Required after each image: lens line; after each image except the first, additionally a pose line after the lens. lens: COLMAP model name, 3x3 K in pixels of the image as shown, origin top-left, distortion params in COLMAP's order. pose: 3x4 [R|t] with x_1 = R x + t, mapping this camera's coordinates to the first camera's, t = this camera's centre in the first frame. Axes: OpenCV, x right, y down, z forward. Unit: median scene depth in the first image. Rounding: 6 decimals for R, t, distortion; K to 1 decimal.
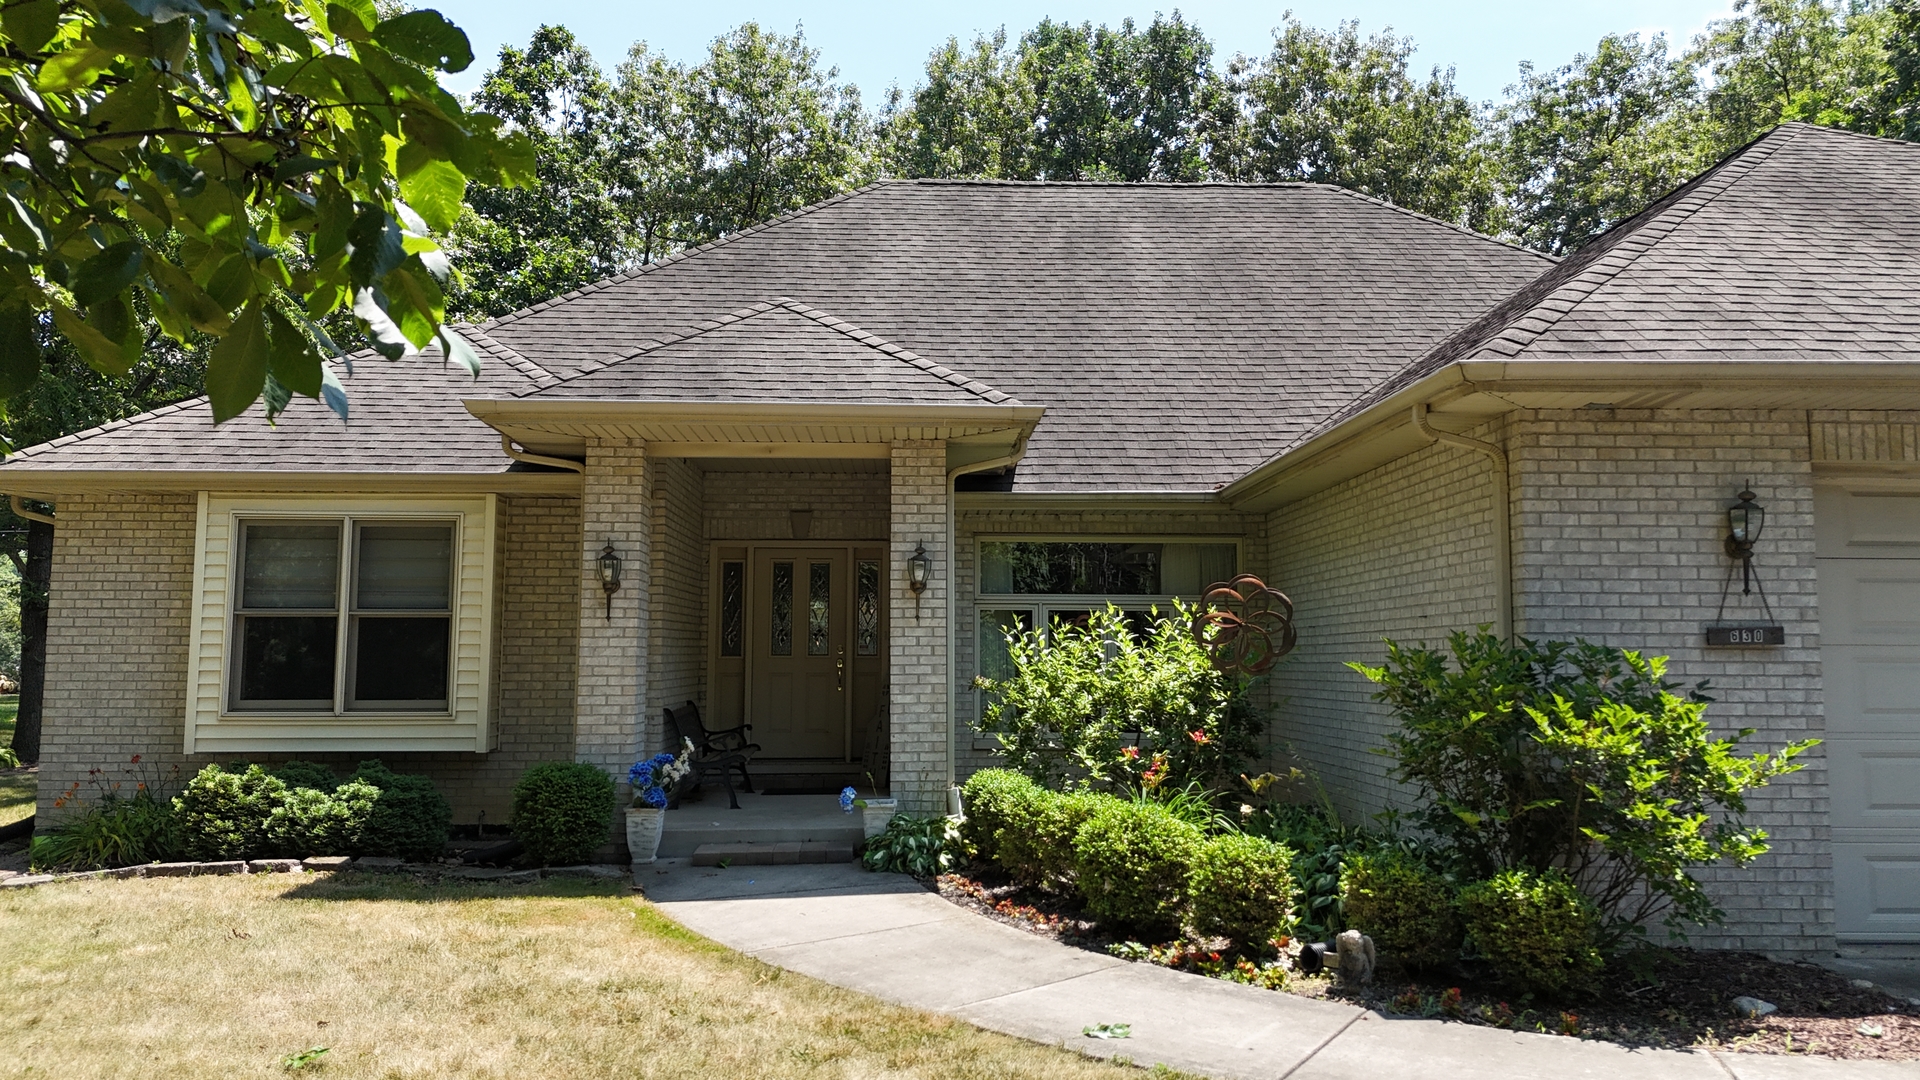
lens RADIAL K [[1423.5, 0, 972.1], [0, 1423.5, 536.5], [0, 0, 1]] dist [0.130828, -0.174603]
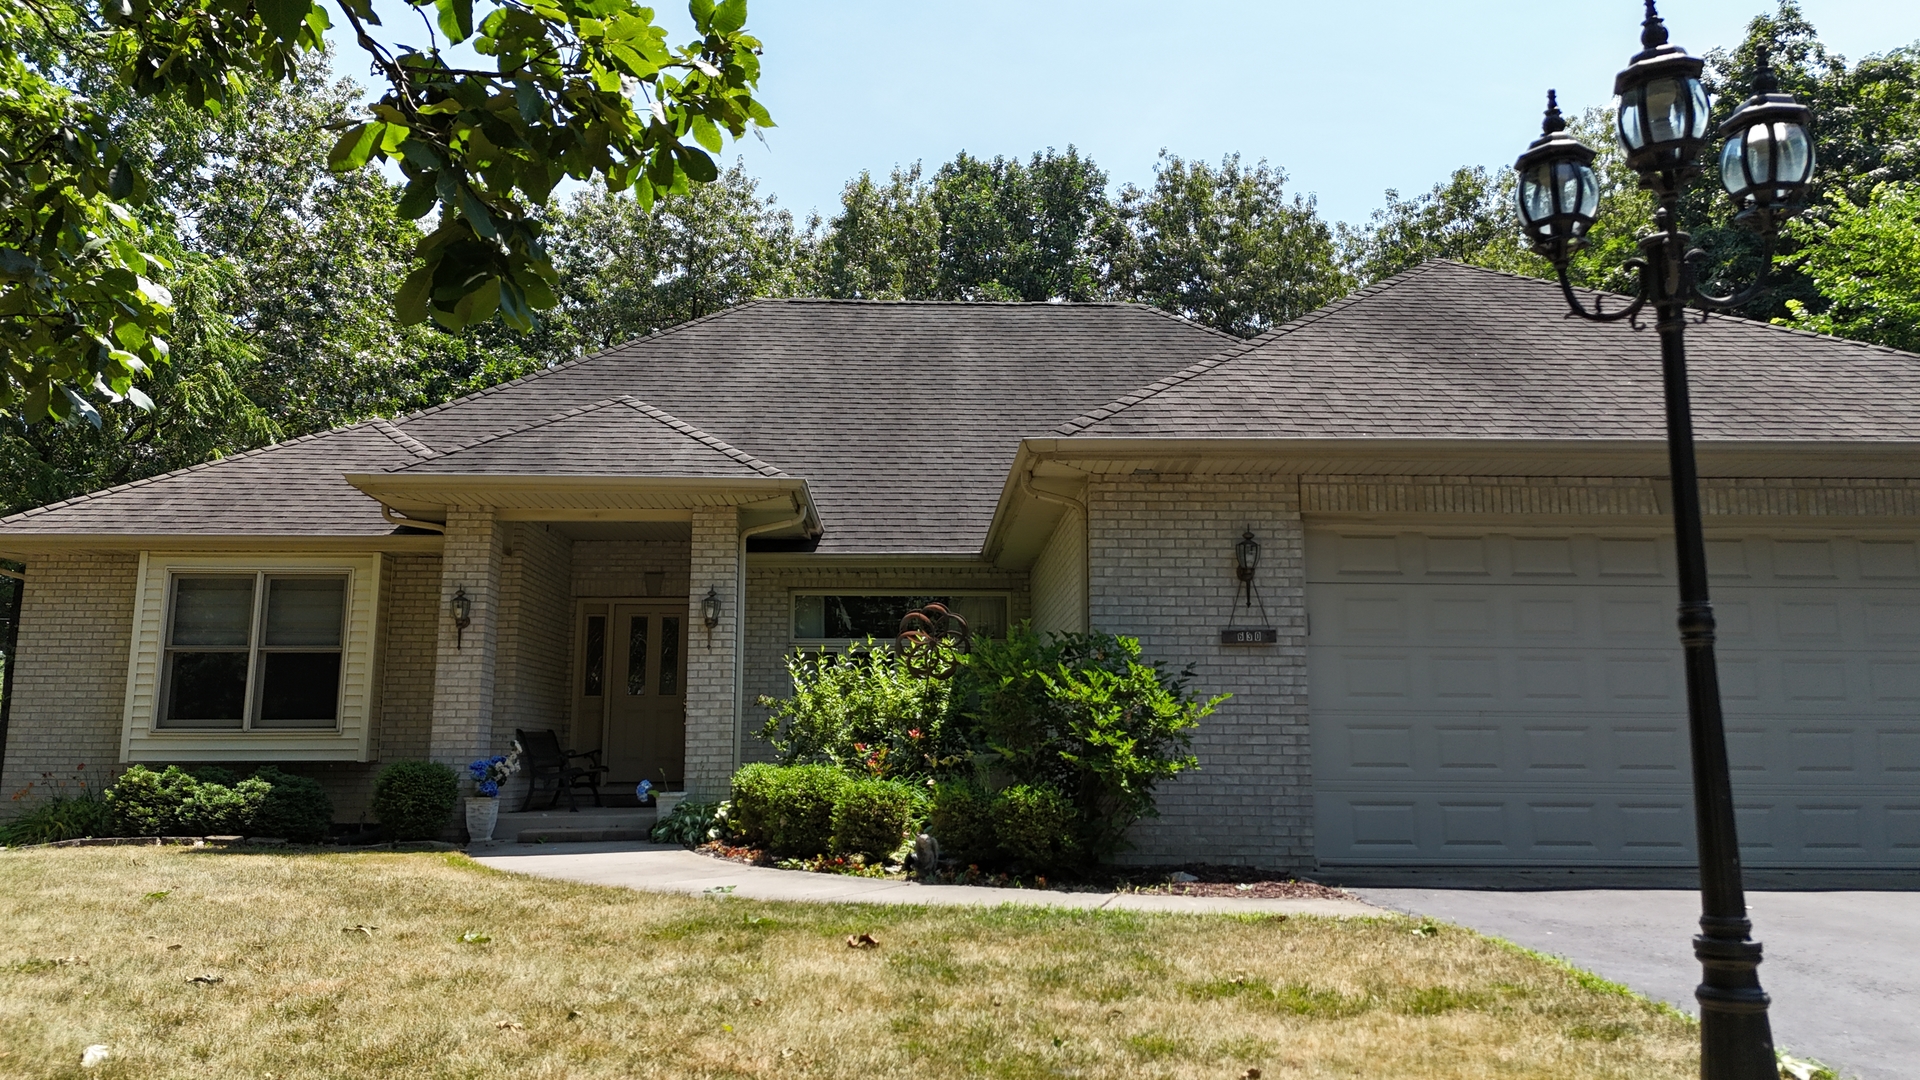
lens RADIAL K [[1427.9, 0, 967.9], [0, 1427.9, 540.3], [0, 0, 1]] dist [0.129418, -0.159968]
pose [[0.999994, -0.001305, -0.003258, 0.191987], [0.001072, 0.997524, -0.070314, 0.051813], [0.003342, 0.070310, 0.997520, -0.262185]]
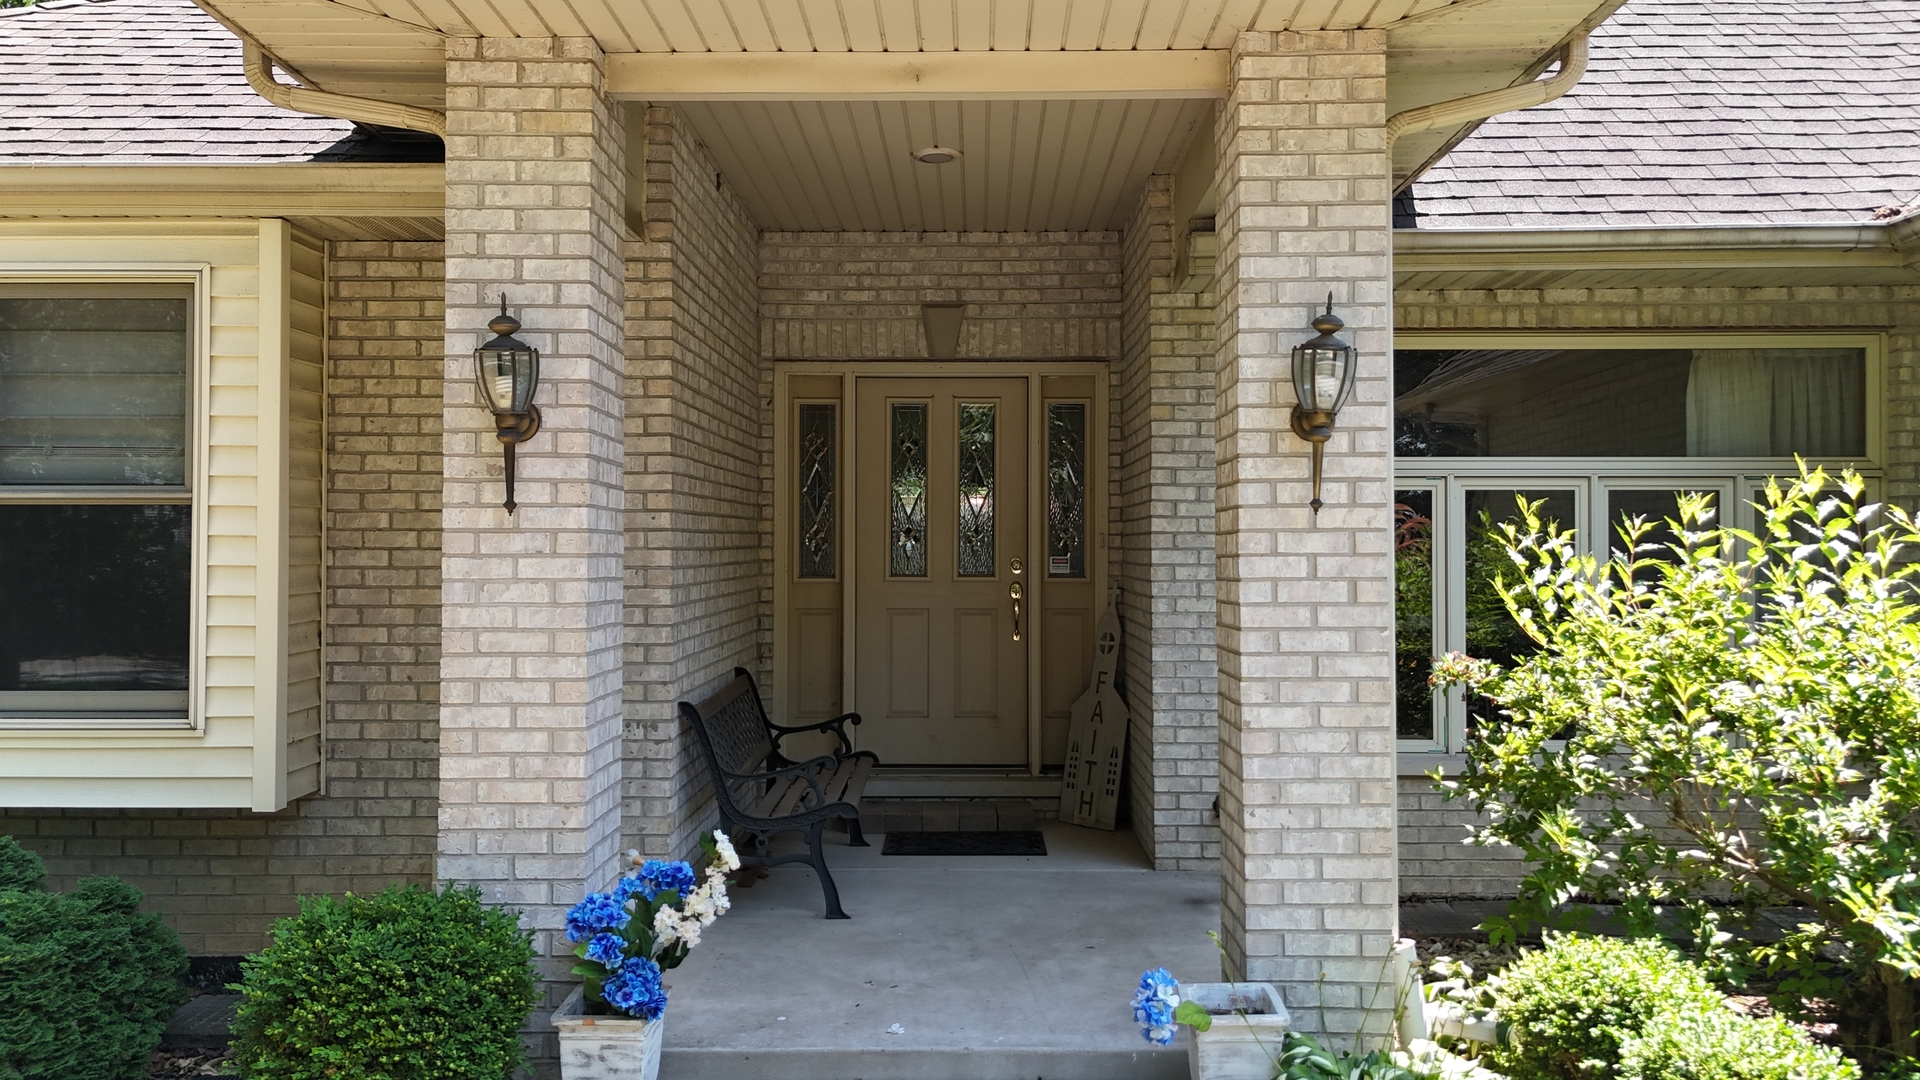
lens RADIAL K [[1423.5, 0, 972.1], [0, 1423.5, 536.5], [0, 0, 1]] dist [0.130828, -0.174603]
pose [[0.998864, -0.001504, -0.047638, -0.110171], [0.005136, 0.997078, 0.076222, 0.035656], [0.047385, -0.076380, 0.995952, 0.611711]]
